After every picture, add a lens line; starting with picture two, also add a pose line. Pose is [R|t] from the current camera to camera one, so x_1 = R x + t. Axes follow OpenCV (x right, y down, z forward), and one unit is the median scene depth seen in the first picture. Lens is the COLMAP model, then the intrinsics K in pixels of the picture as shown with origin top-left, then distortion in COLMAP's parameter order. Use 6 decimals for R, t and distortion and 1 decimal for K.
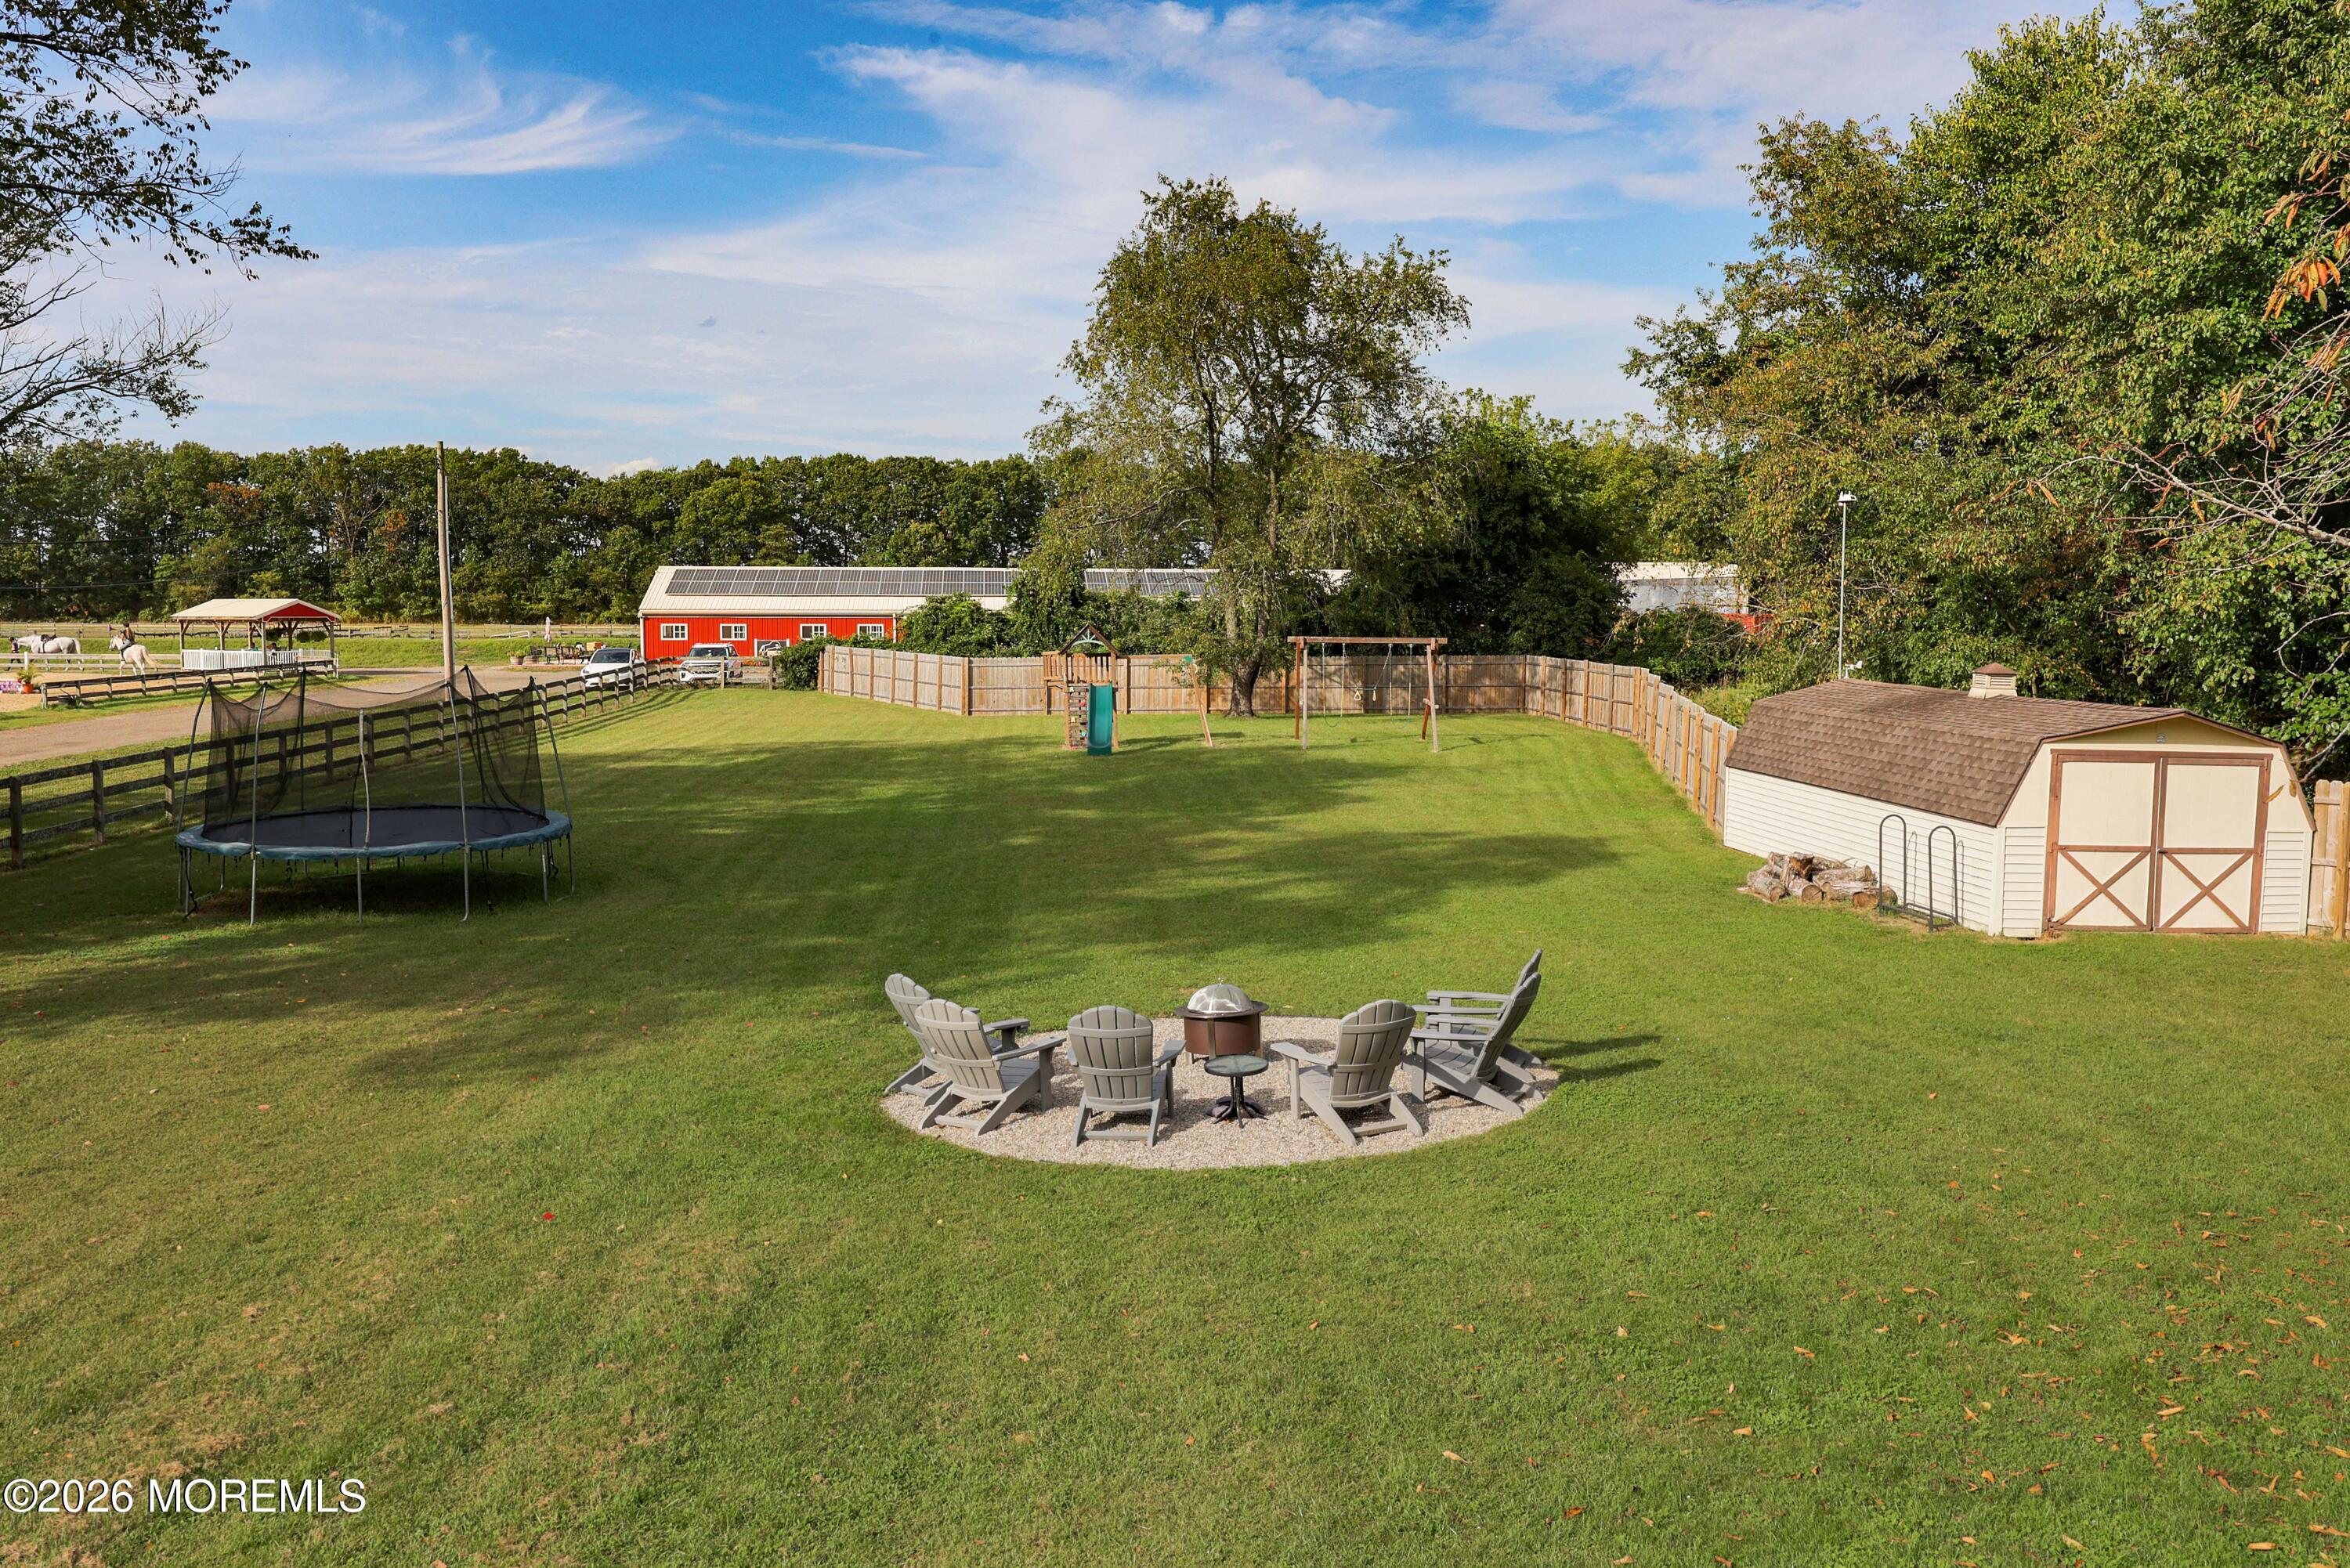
lens RADIAL K [[2094.0, 0, 1127.7], [0, 2094.0, 810.5], [0, 0, 1]] dist [0.022420, 0.042340]
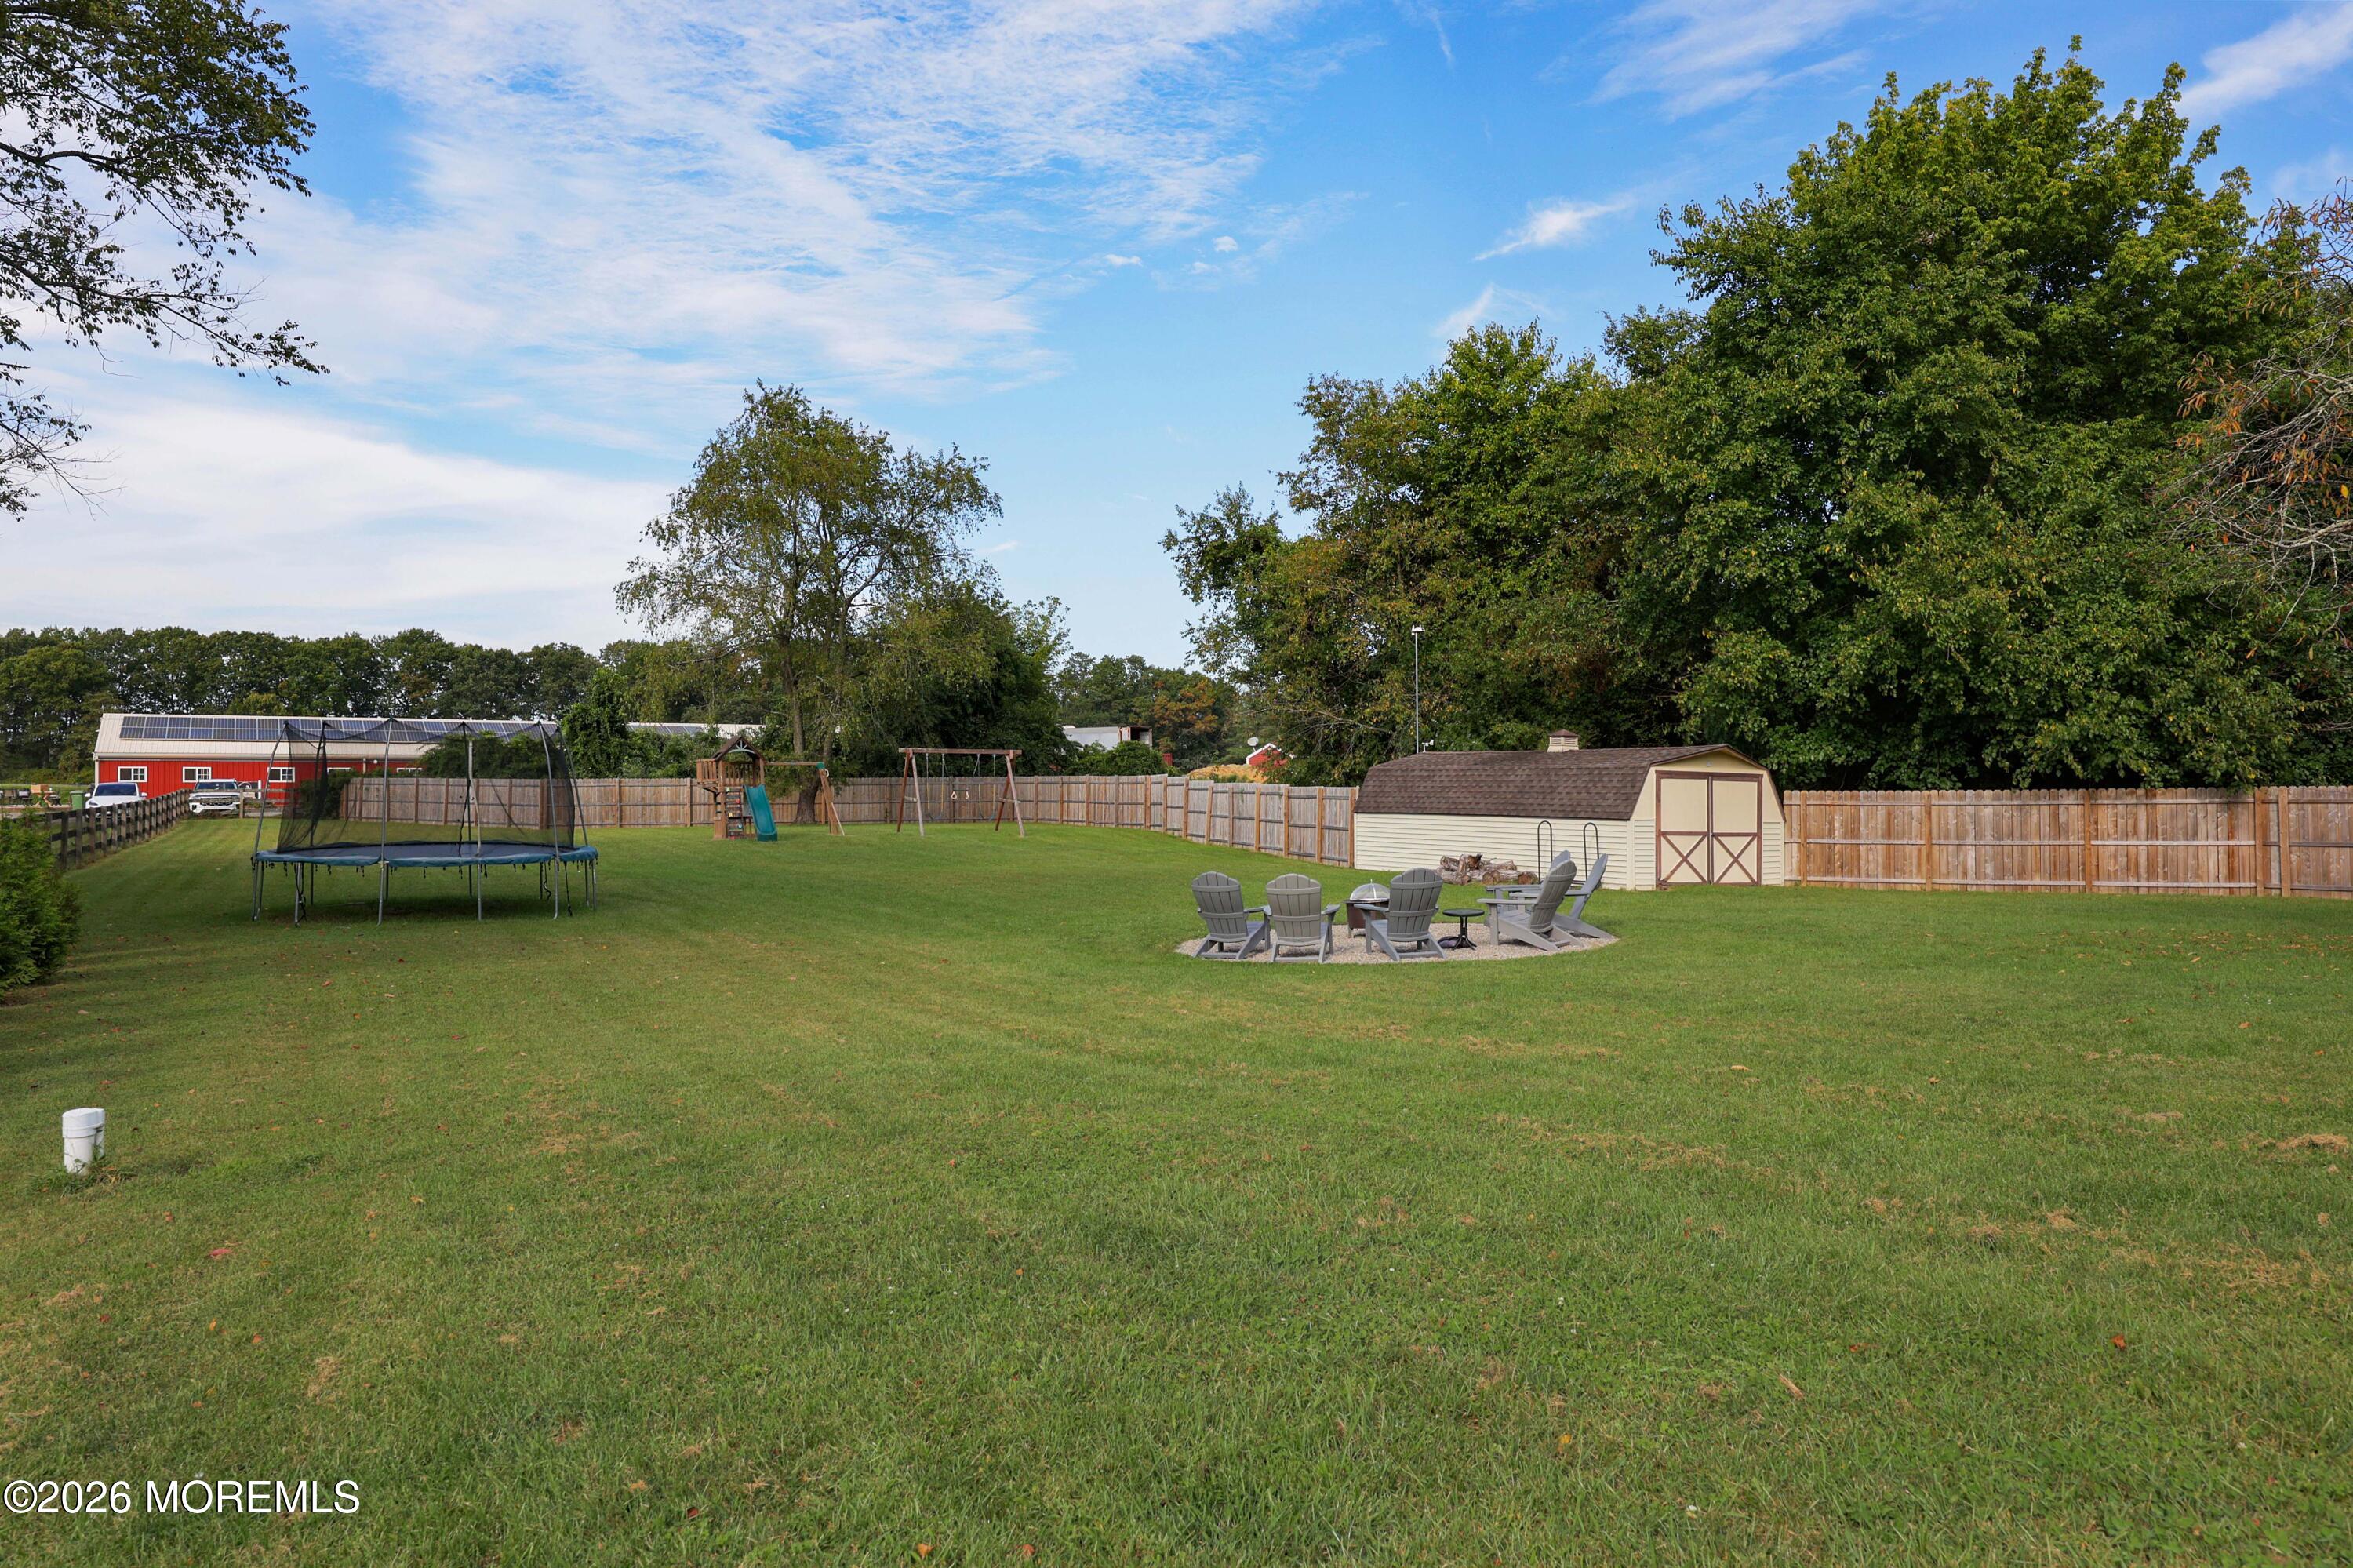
lens RADIAL K [[1788.4, 0, 1174.5], [0, 1788.4, 784.6], [0, 0, 1]] dist [0.024843, -0.001289]
pose [[0.919938, -0.001890, 0.392058, -0.209094], [0.039467, 0.995355, -0.087808, 0.042584], [-0.390071, 0.096251, 0.915740, -0.042530]]
